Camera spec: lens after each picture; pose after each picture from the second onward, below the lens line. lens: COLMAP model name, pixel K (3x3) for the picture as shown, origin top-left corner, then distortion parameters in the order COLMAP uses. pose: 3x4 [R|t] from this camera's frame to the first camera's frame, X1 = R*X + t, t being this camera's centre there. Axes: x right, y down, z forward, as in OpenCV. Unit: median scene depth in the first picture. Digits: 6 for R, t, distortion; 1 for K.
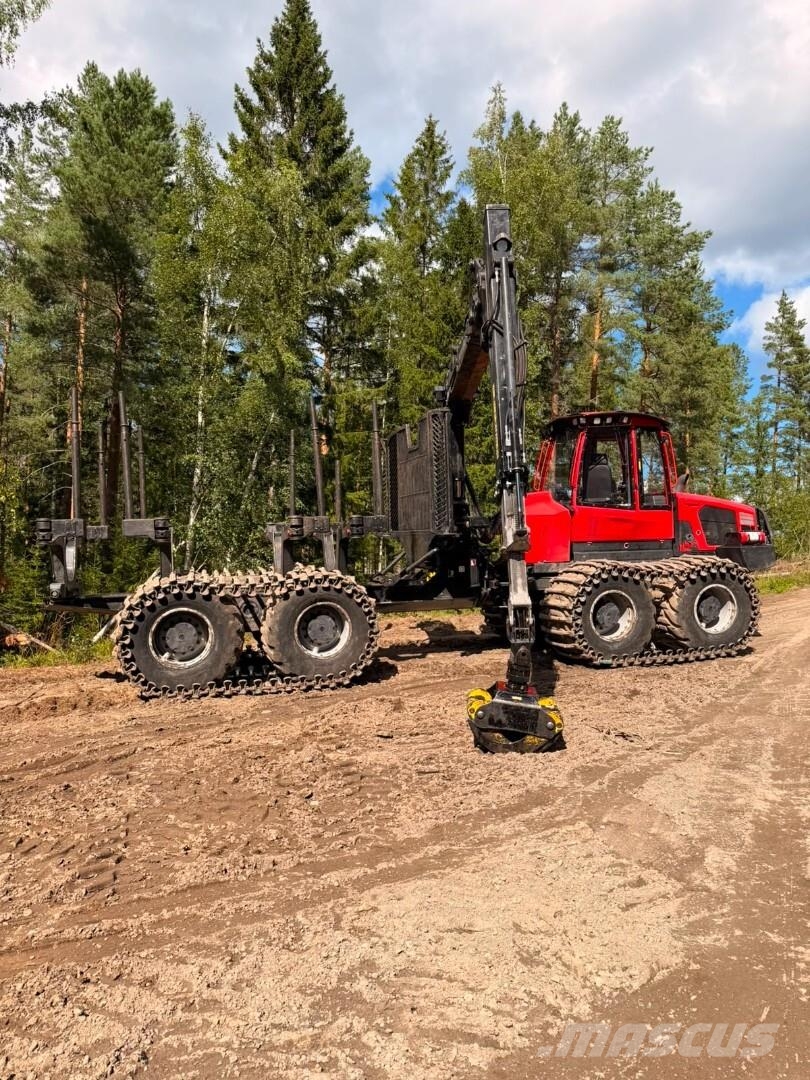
lens RADIAL K [[739.9, 0, 403.2], [0, 739.9, 539.0], [0, 0, 1]] dist [0.015232, -0.026139]
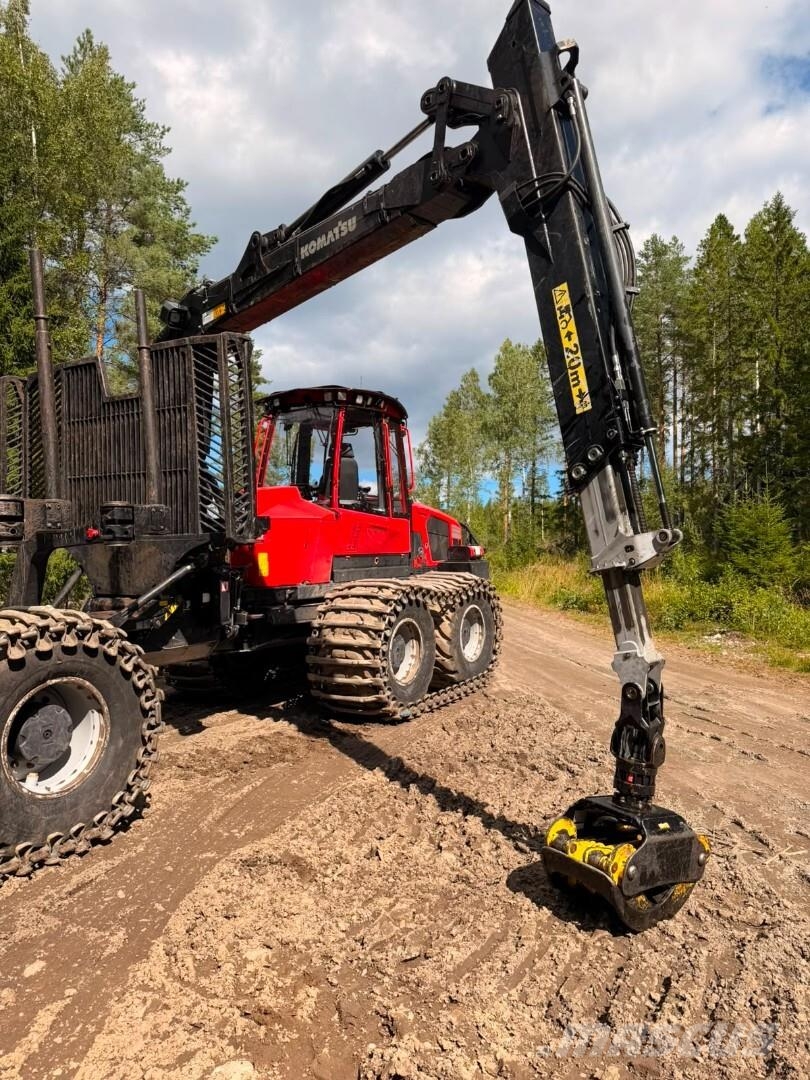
lens RADIAL K [[739.9, 0, 406.0], [0, 739.9, 542.3], [0, 0, 1]] dist [0.015232, -0.026139]
pose [[0.723483, 0.016954, 0.690134, -0.246085], [-0.006177, 0.999817, -0.018086, 0.003495], [-0.690315, 0.008822, 0.723455, 0.432270]]
